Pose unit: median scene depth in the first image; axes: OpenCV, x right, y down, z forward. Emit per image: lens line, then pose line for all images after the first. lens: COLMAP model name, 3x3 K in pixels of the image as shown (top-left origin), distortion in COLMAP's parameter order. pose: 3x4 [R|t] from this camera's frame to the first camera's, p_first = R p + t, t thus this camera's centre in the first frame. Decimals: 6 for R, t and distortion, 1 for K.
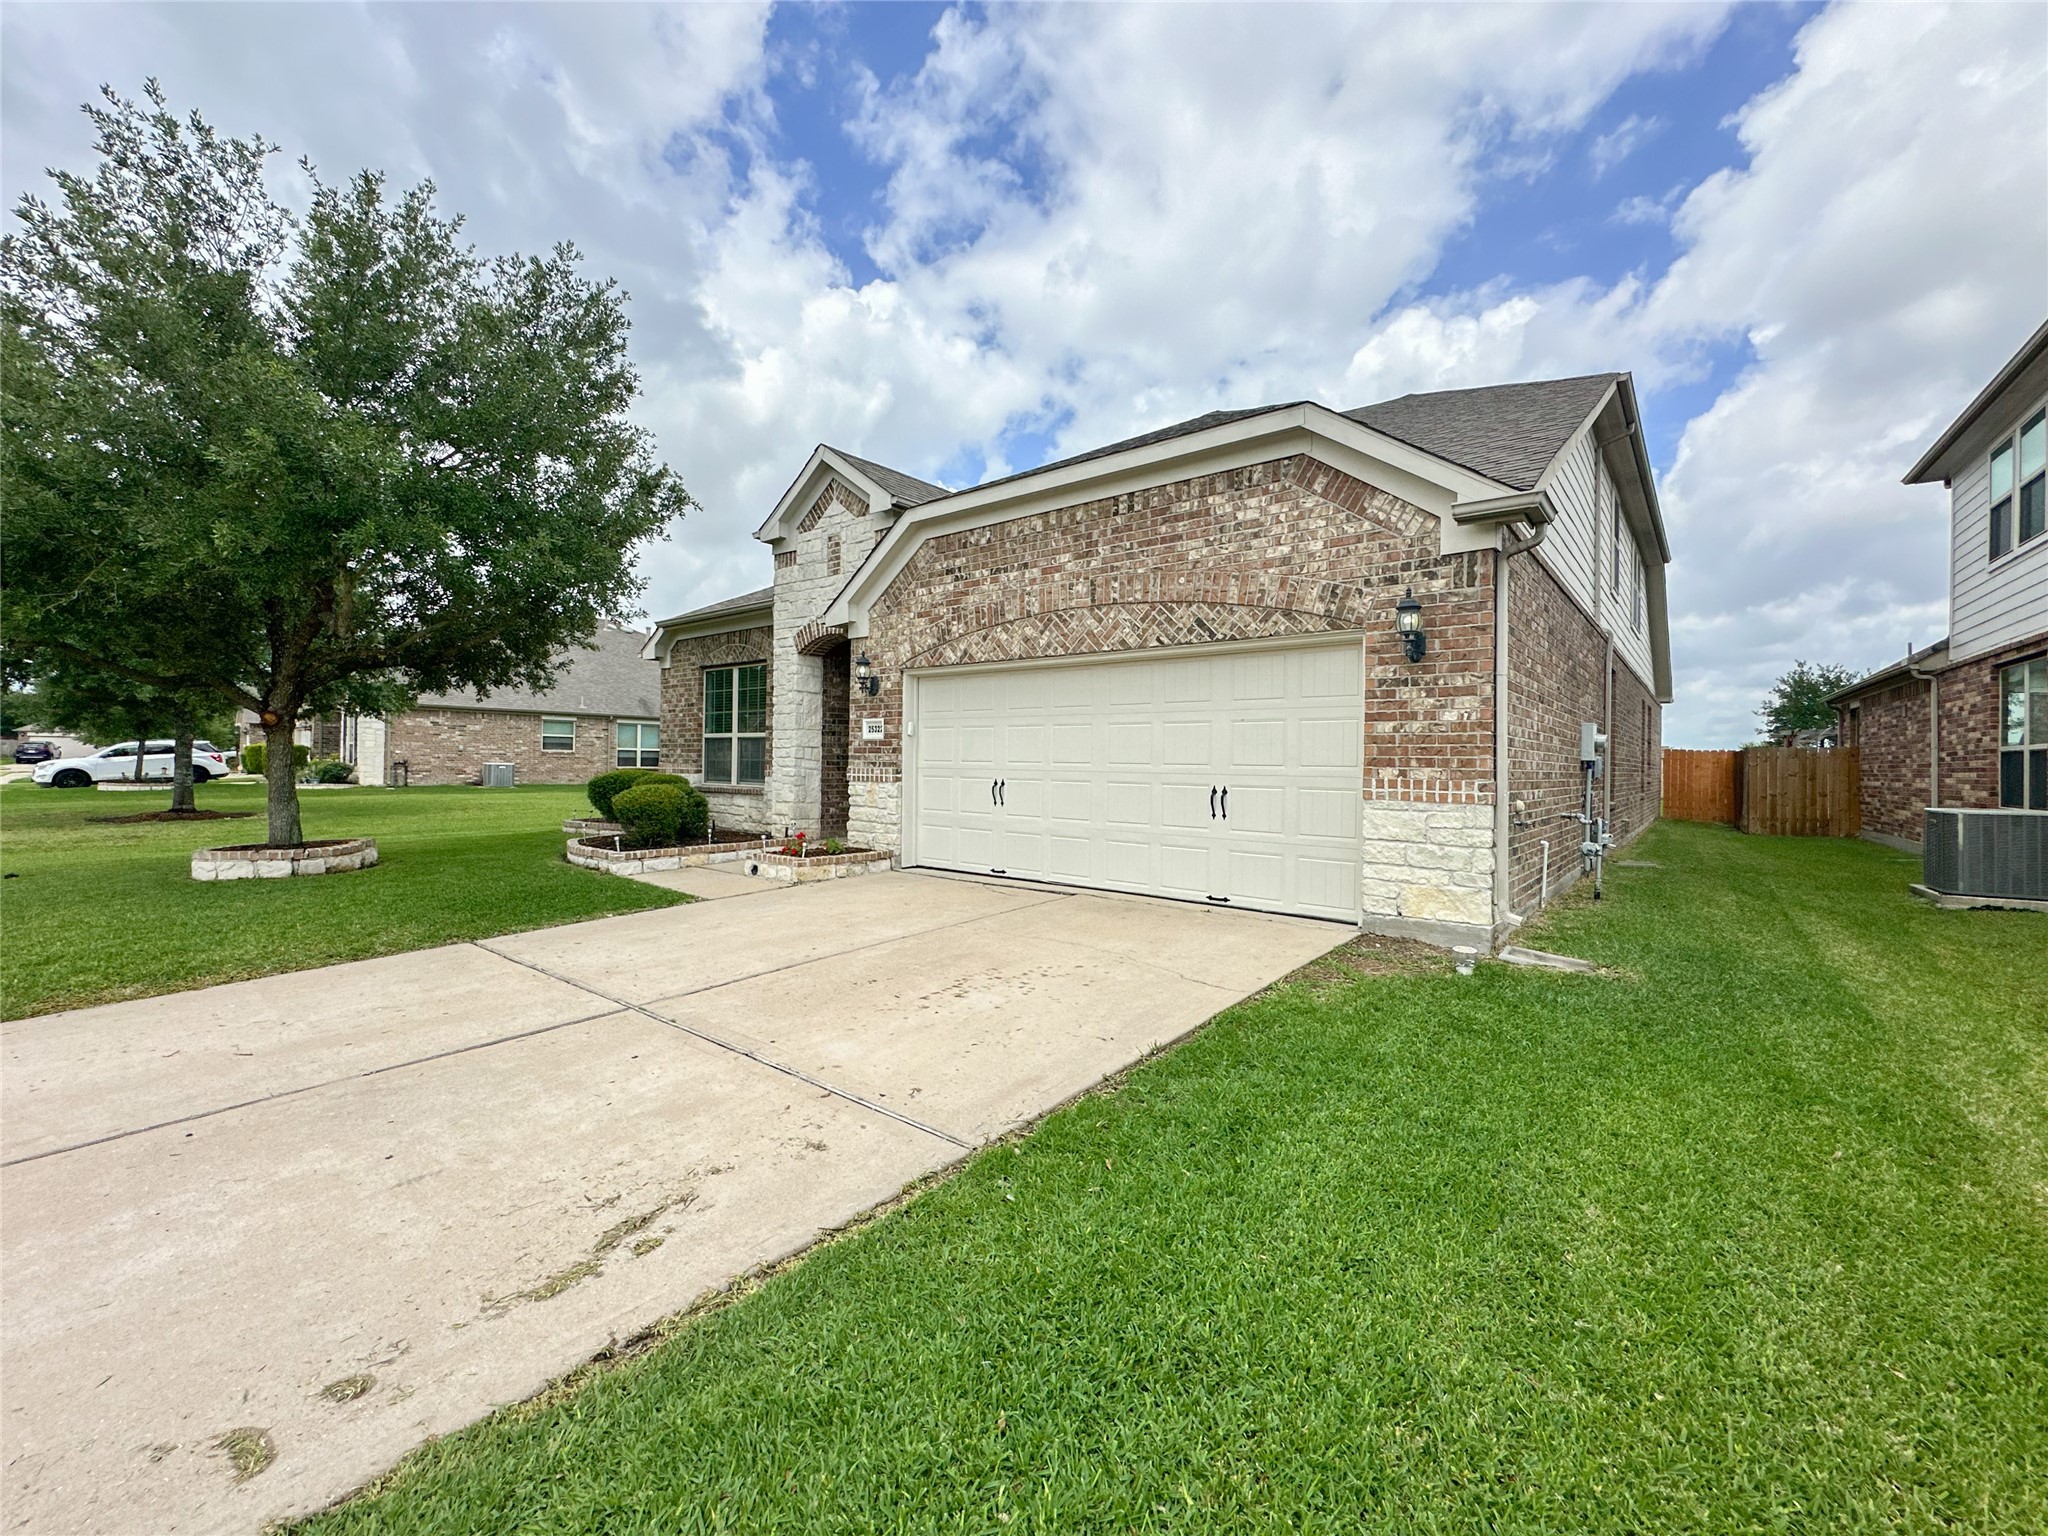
lens RADIAL K [[830.0, 0, 1026.1], [0, 830.0, 758.6], [0, 0, 1]] dist [-0.001528, 0.000341]
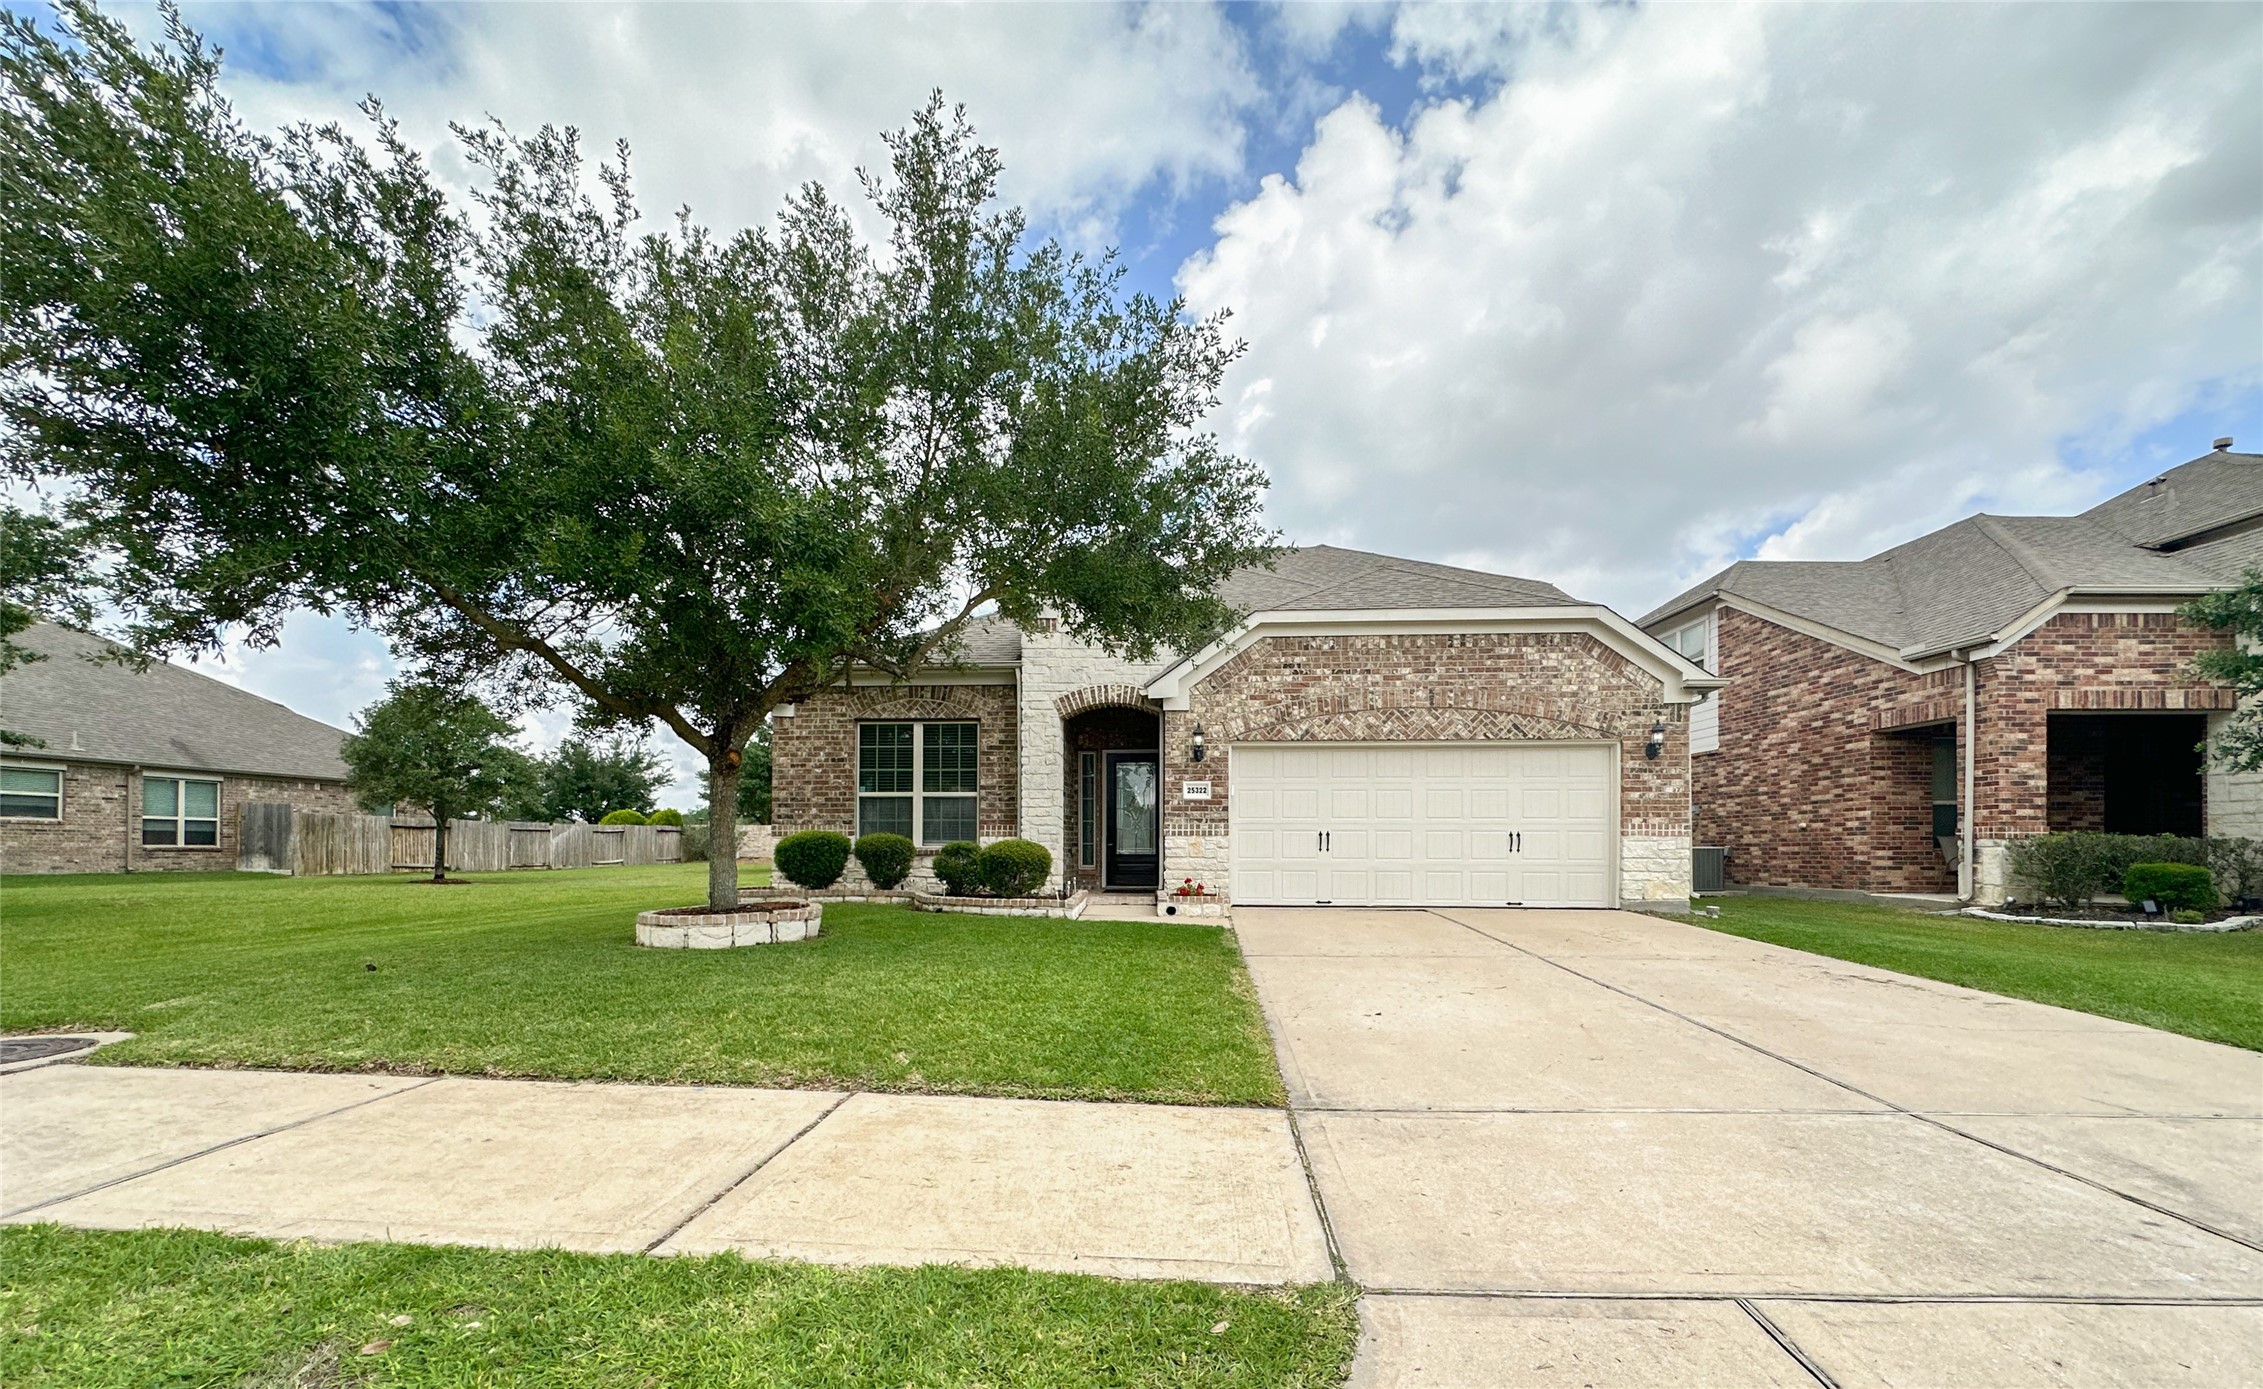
lens RADIAL K [[912.9, 0, 1132.6], [0, 912.9, 833.9], [0, 0, 1]] dist [0.000361, 0.000030]
pose [[0.817652, -0.000549, 0.575713, -1.189158], [0.005320, 0.999964, -0.006602, 0.039944], [-0.575689, 0.008461, 0.817625, 0.010752]]
